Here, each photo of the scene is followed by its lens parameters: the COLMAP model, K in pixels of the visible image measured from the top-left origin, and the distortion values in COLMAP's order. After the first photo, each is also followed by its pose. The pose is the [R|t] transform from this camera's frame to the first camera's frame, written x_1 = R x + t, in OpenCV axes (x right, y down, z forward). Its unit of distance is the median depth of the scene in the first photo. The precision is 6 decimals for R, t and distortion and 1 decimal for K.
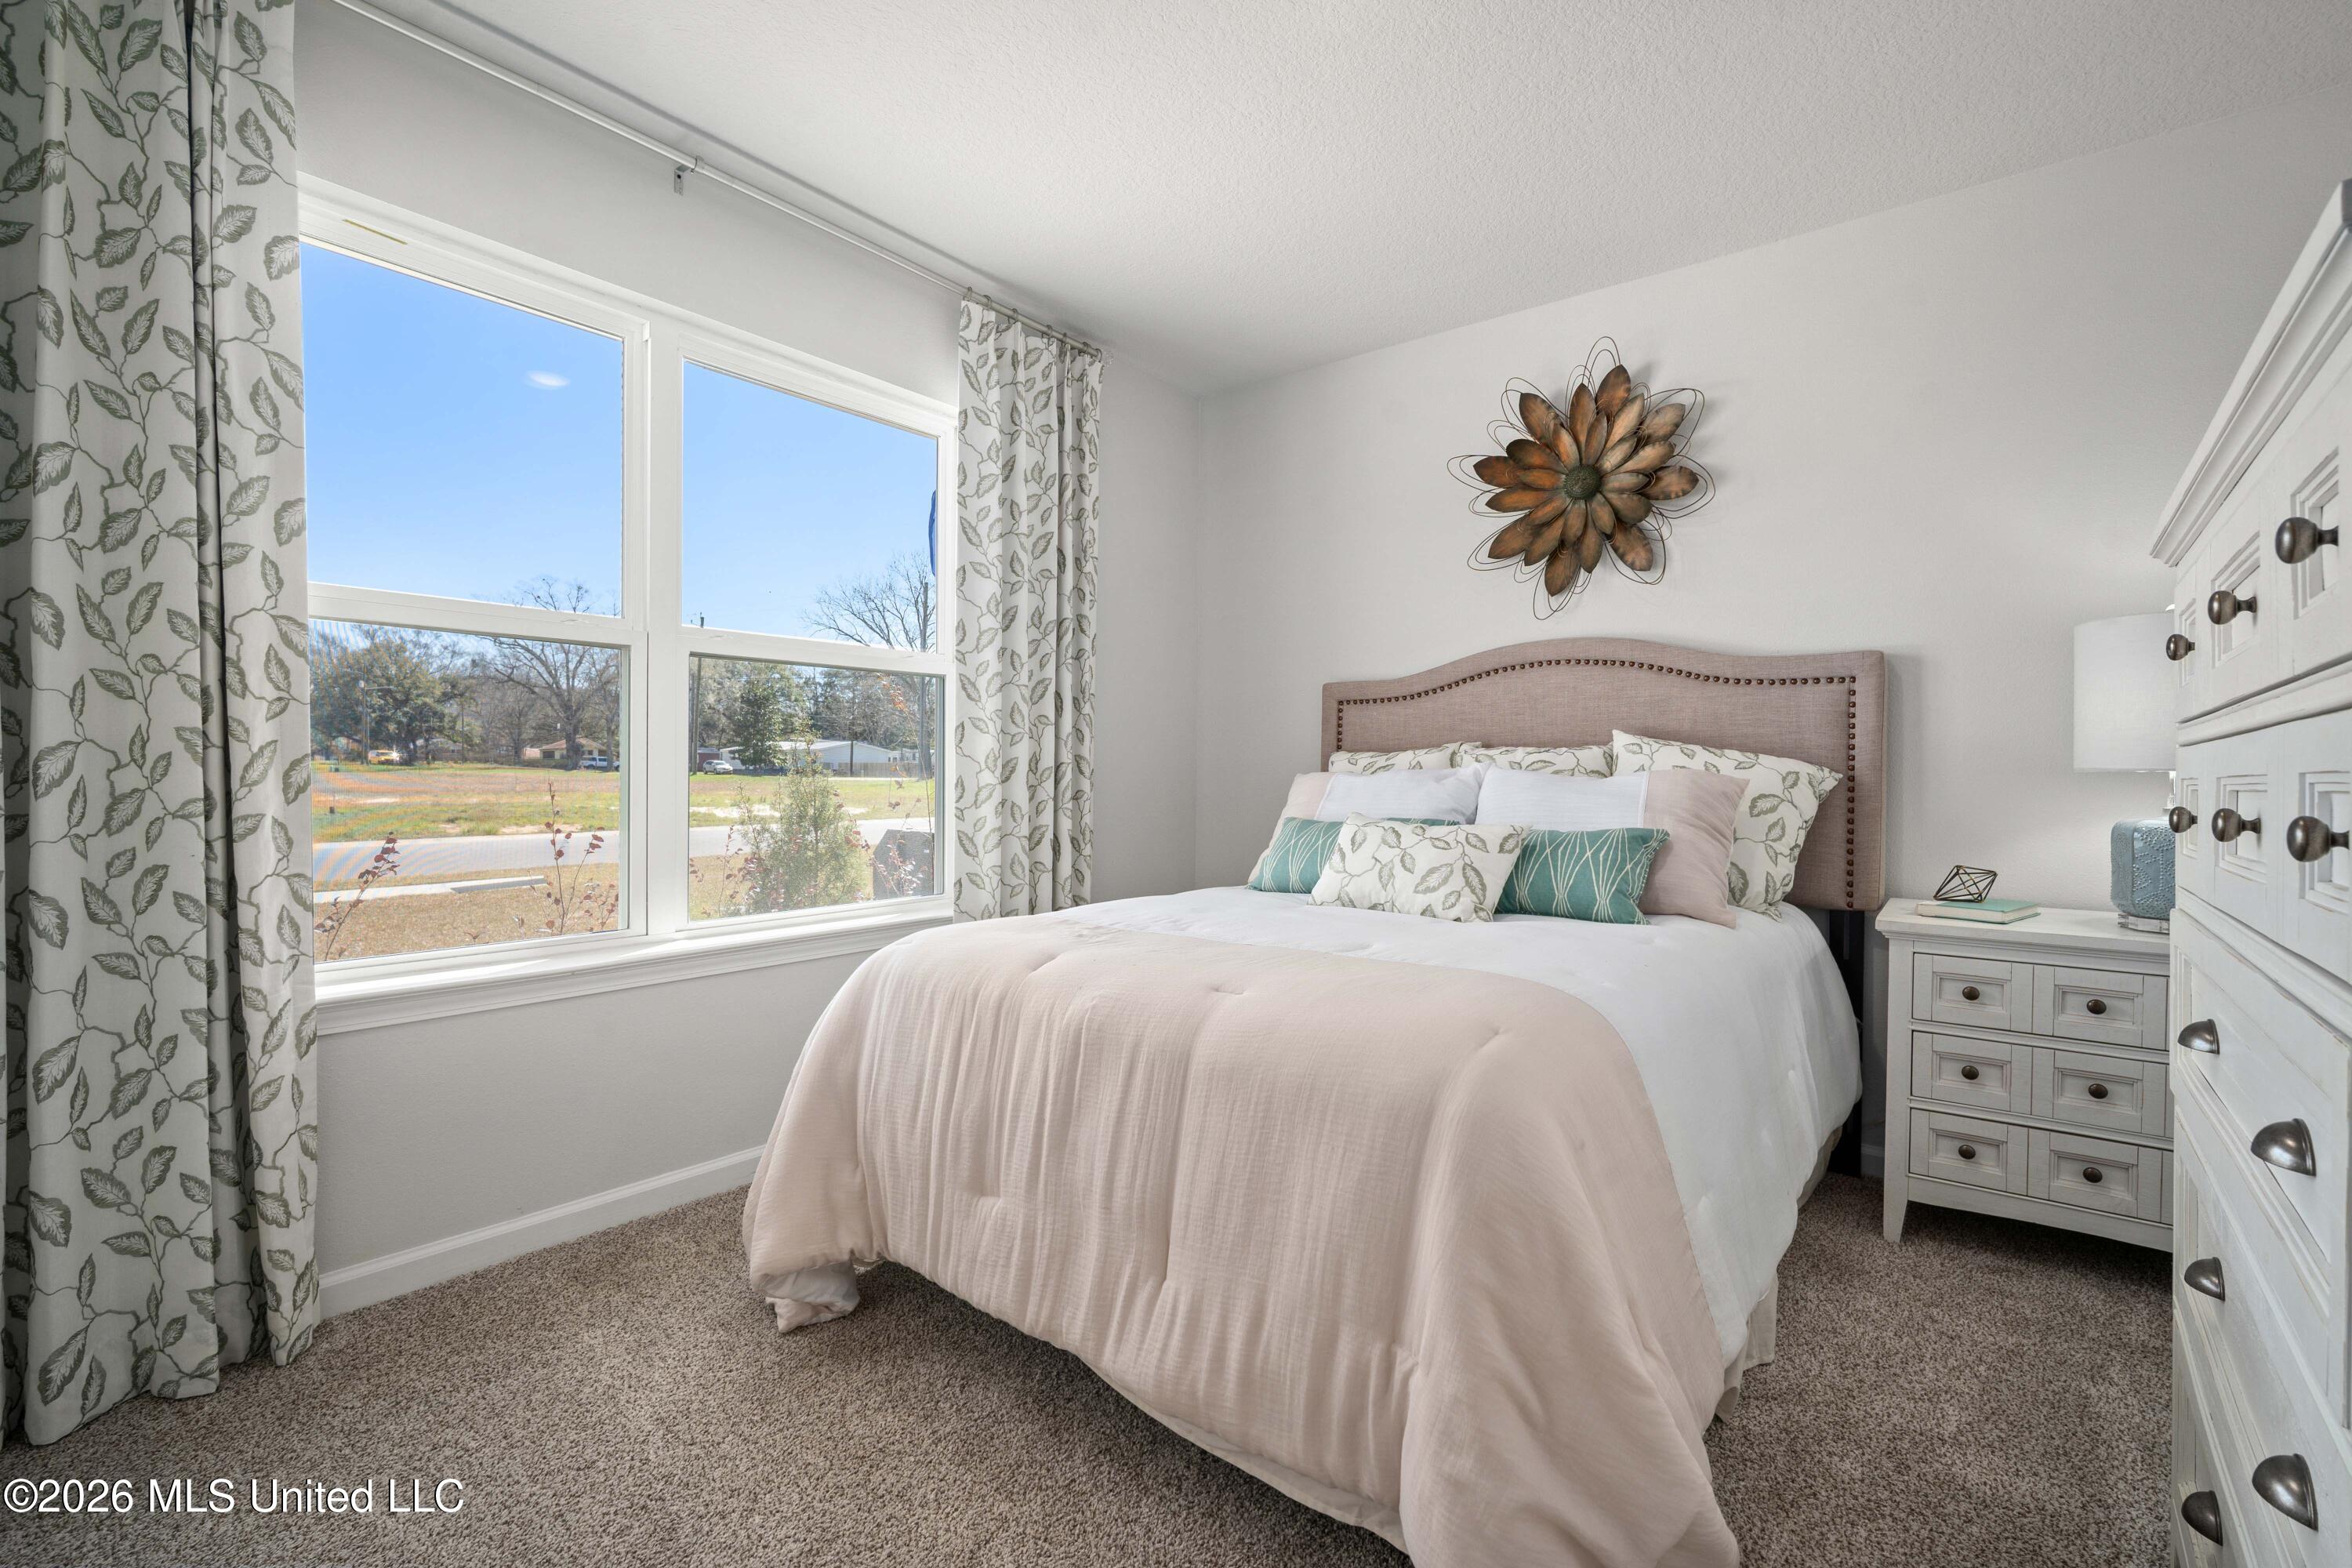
lens RADIAL K [[1036.2, 0, 1187.2], [0, 1036.2, 773.9], [0, 0, 1]] dist [-0.017064, 0.006679]
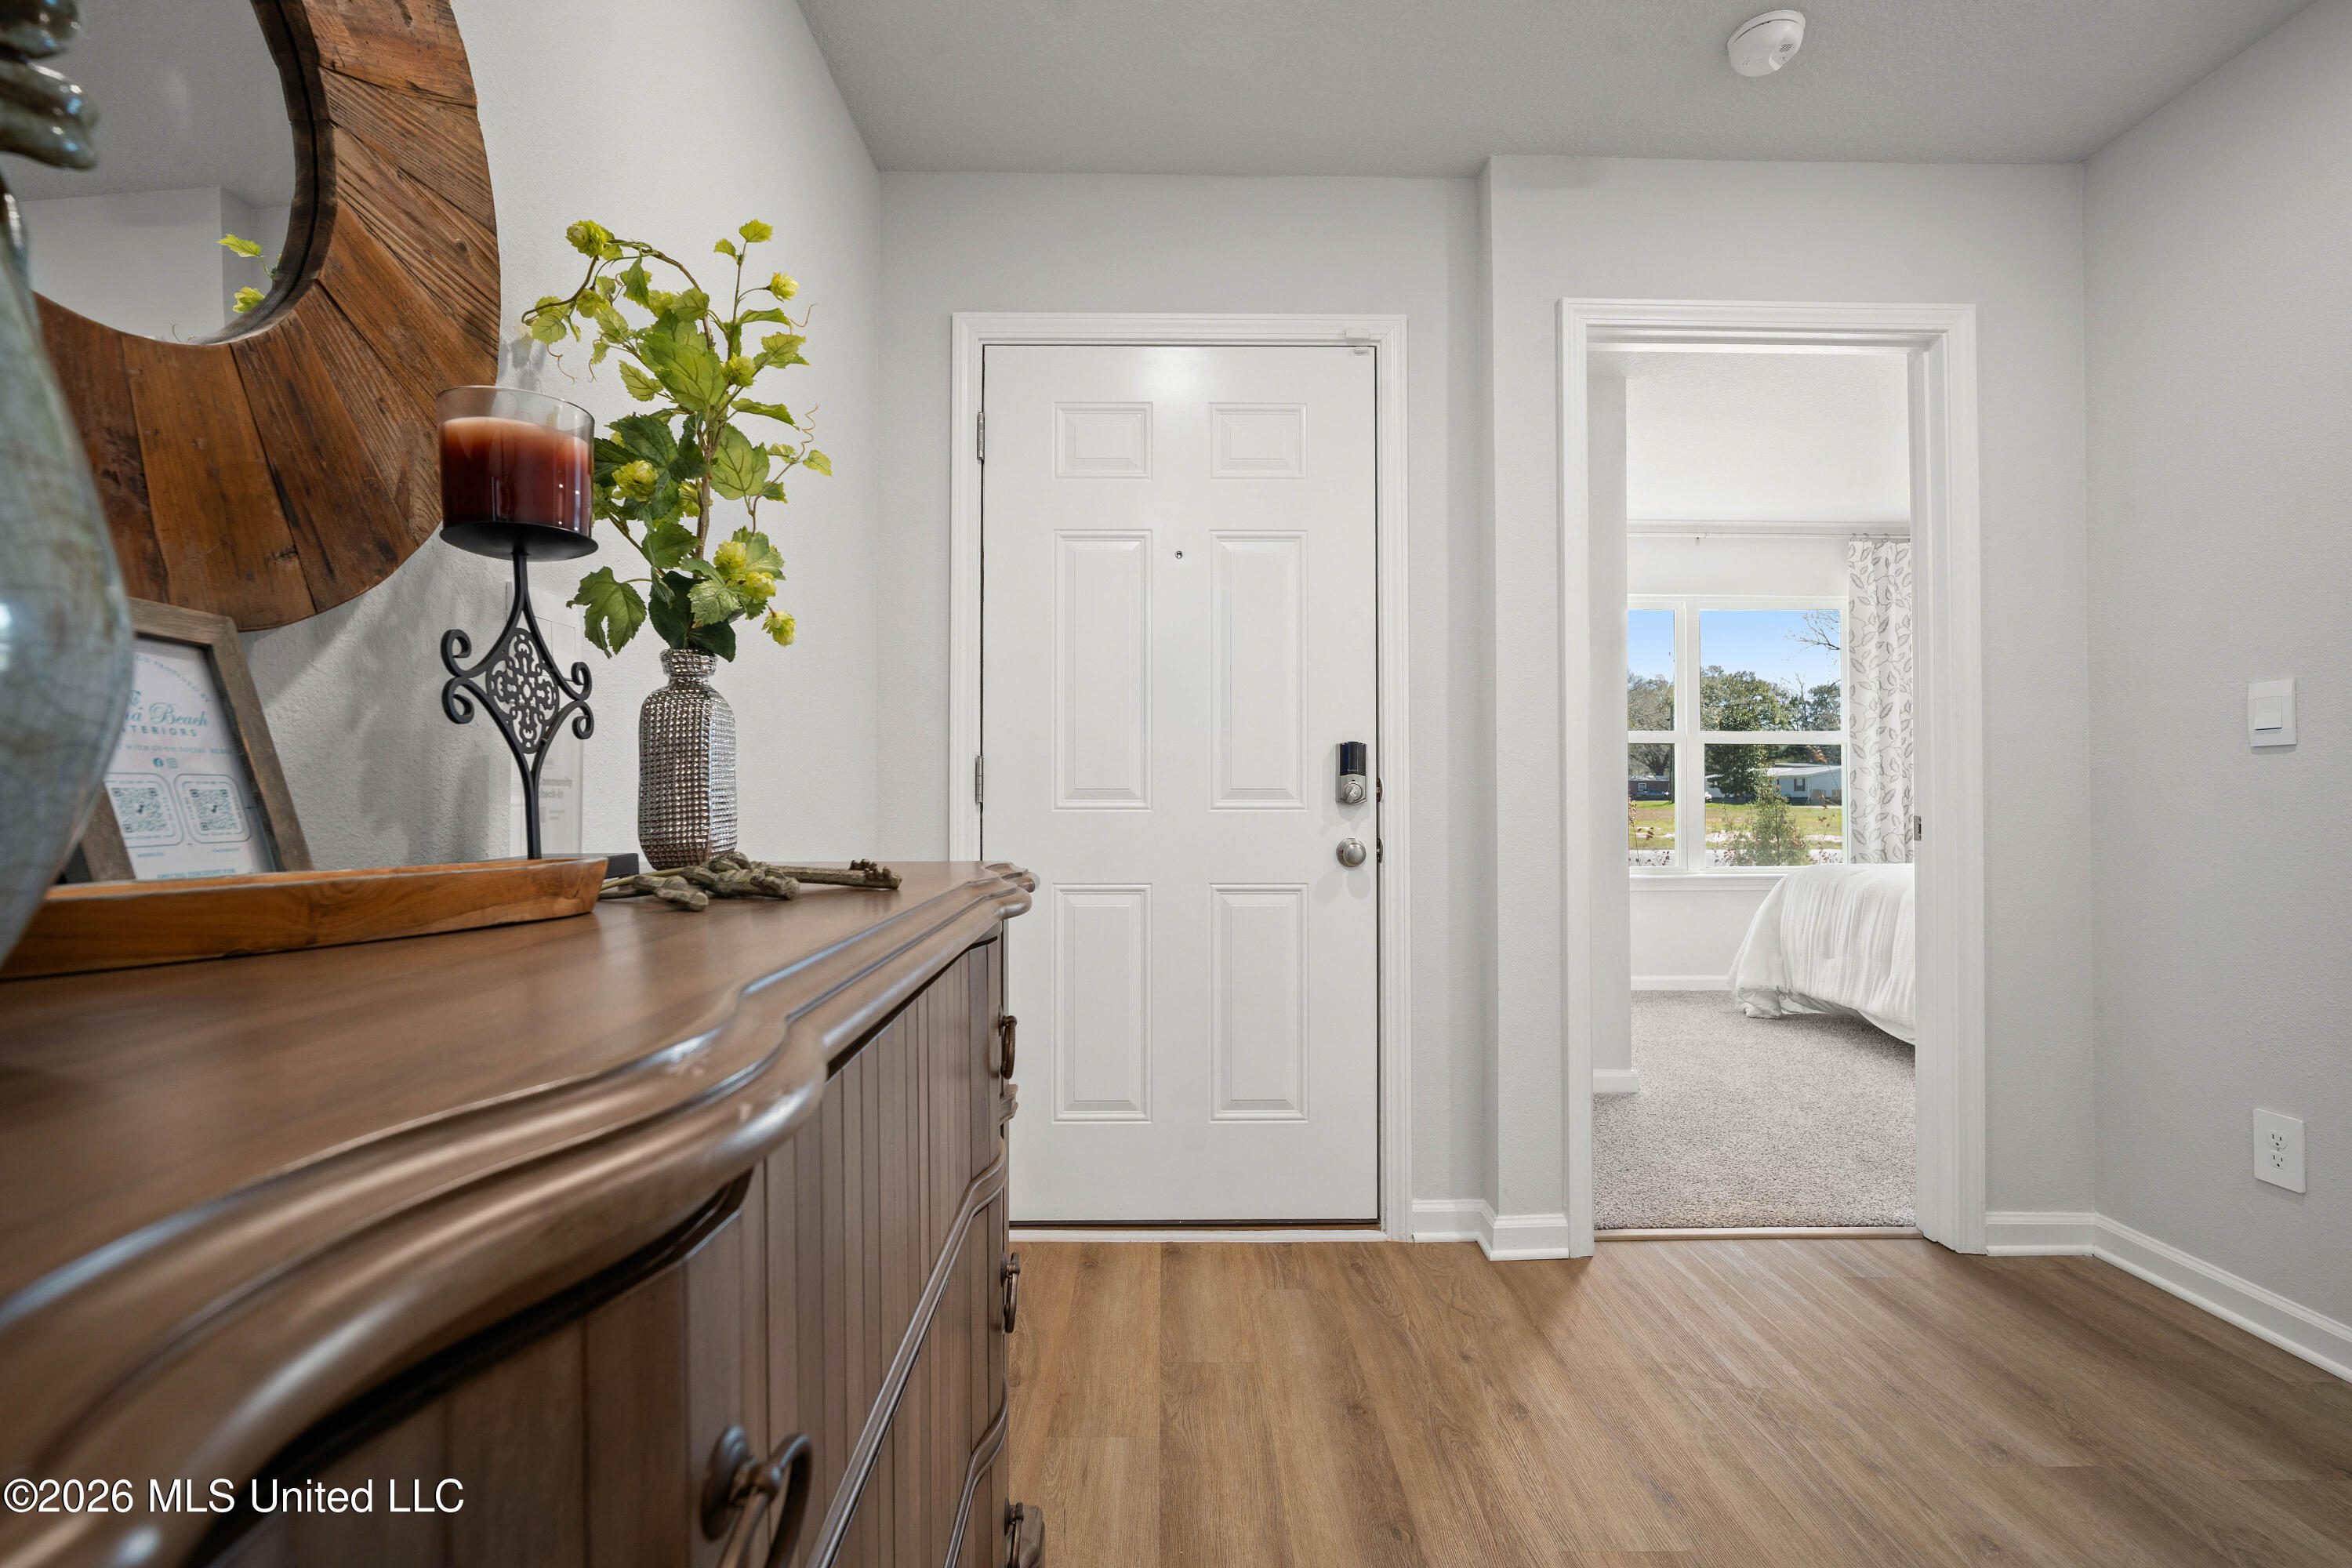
lens RADIAL K [[1048.1, 0, 1188.8], [0, 1048.1, 775.0], [0, 0, 1]] dist [-0.017179, 0.006182]
pose [[0.638136, -0.018006, -0.769713, 0.437477], [-0.002129, 0.999681, -0.025150, 0.006070], [0.769921, 0.017688, 0.637894, -1.049202]]
